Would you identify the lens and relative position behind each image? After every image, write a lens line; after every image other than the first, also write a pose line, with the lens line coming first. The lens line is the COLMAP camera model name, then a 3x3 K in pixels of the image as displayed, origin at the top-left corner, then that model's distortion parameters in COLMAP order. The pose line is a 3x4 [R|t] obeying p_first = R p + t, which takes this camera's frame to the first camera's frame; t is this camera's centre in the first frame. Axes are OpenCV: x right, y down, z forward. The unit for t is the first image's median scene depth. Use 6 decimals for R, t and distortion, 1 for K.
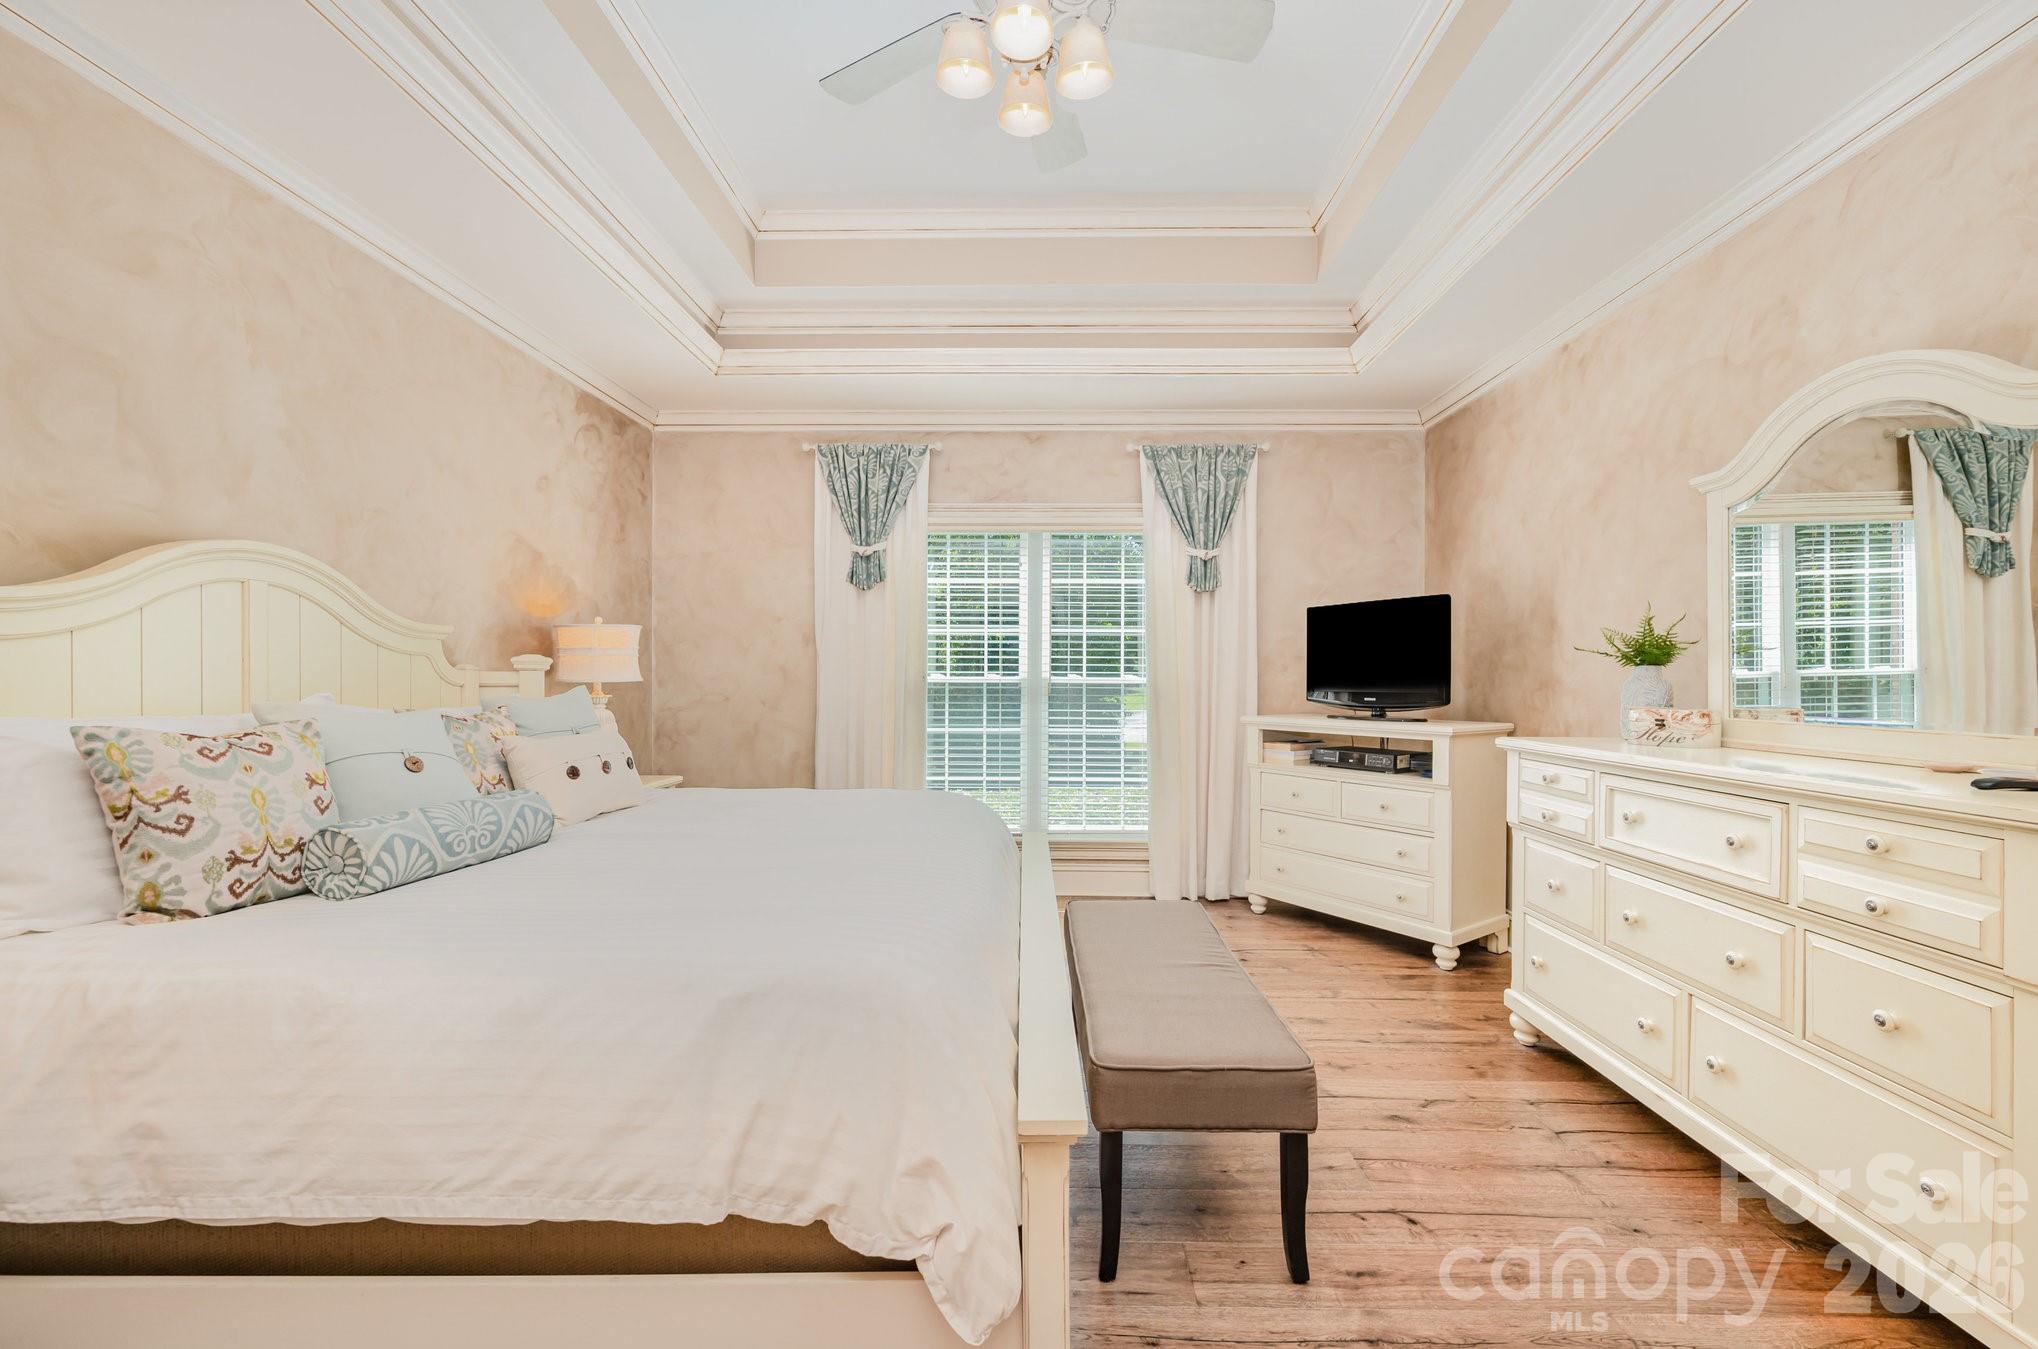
lens RADIAL K [[824.1, 0, 1024.8], [0, 824.1, 677.9], [0, 0, 1]] dist [-0.000809, -0.000296]
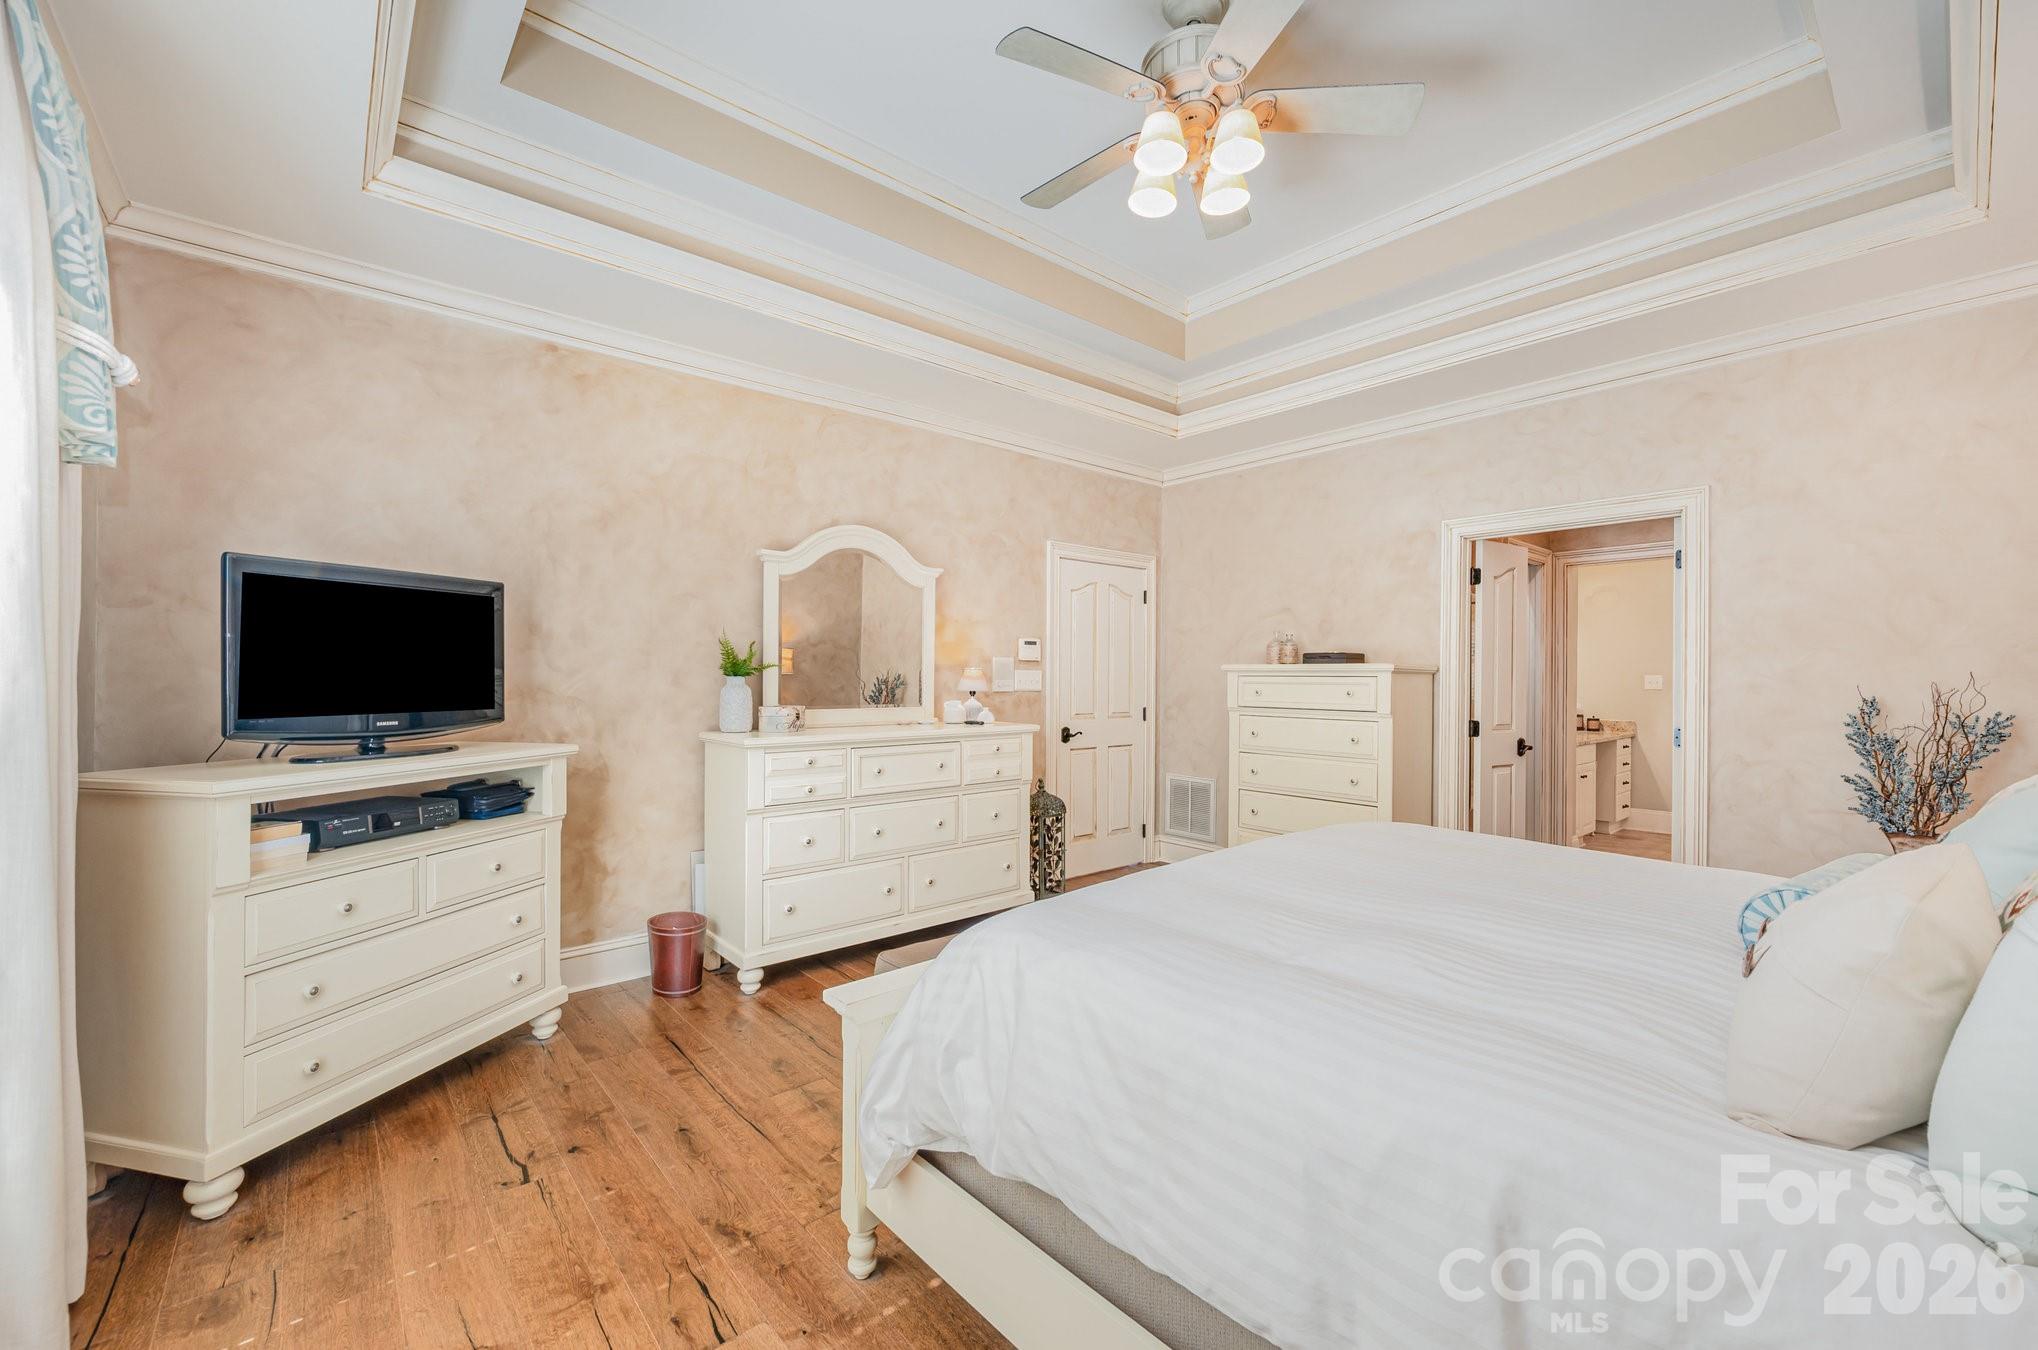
lens RADIAL K [[824.1, 0, 1024.8], [0, 824.1, 678.4], [0, 0, 1]] dist [-0.000809, -0.000296]
pose [[-0.673375, -0.000911, 0.739301, -0.458211], [0.000657, 0.999998, 0.001831, -0.011715], [-0.739301, 0.001719, -0.673373, 1.288078]]
